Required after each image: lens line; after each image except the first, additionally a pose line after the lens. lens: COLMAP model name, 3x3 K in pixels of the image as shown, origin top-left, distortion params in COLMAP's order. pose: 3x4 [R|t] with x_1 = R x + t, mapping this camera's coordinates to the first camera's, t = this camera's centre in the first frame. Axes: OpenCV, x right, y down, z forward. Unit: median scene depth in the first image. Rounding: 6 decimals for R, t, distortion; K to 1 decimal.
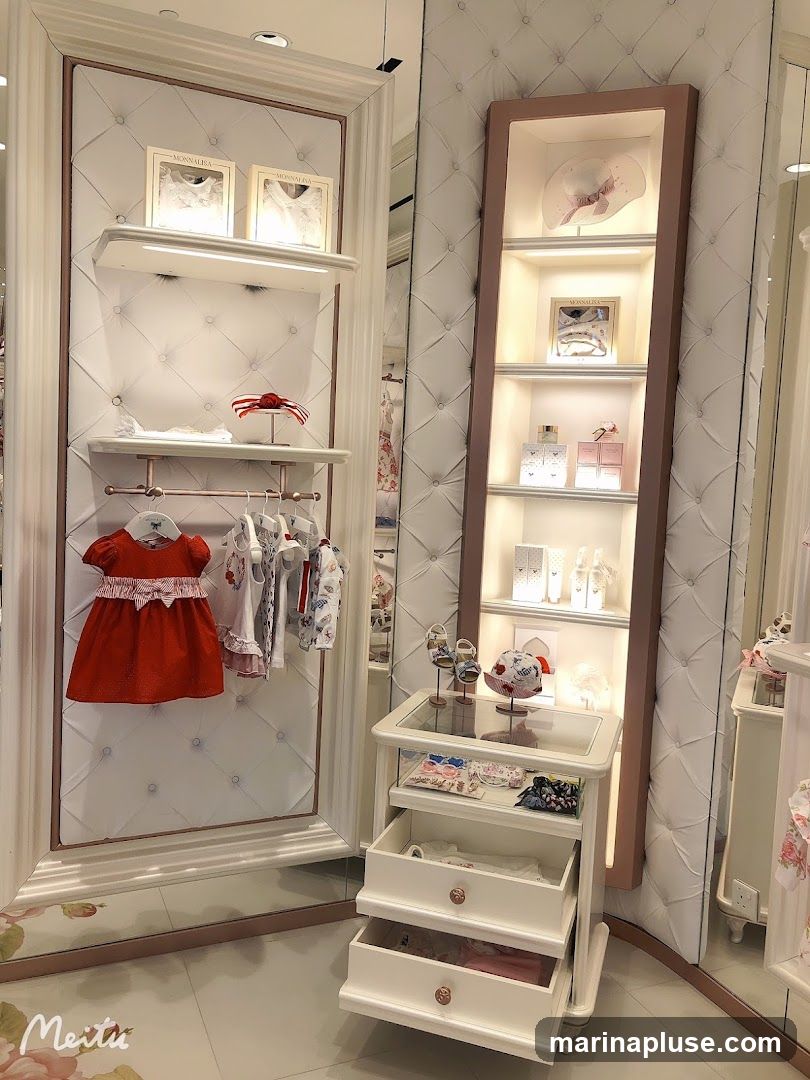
lens RADIAL K [[833.1, 0, 390.5], [0, 833.1, 535.1], [0, 0, 1]] dist [0.004144, 0.004511]
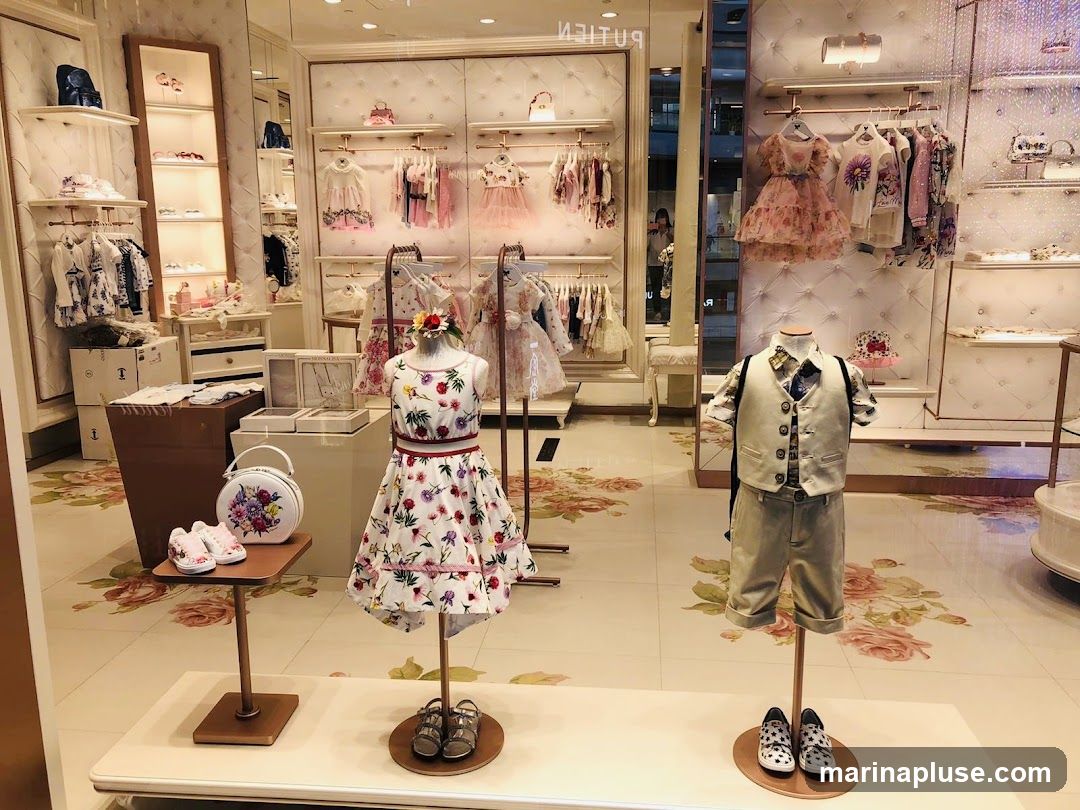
lens RADIAL K [[892.1, 0, 529.6], [0, 892.1, 404.2], [0, 0, 1]] dist [0.027567, -0.000520]
pose [[0.512372, -0.219306, 0.830289, -1.544836], [0.109915, 0.975638, 0.189868, 0.086953], [-0.851701, -0.006022, 0.523994, -1.142466]]
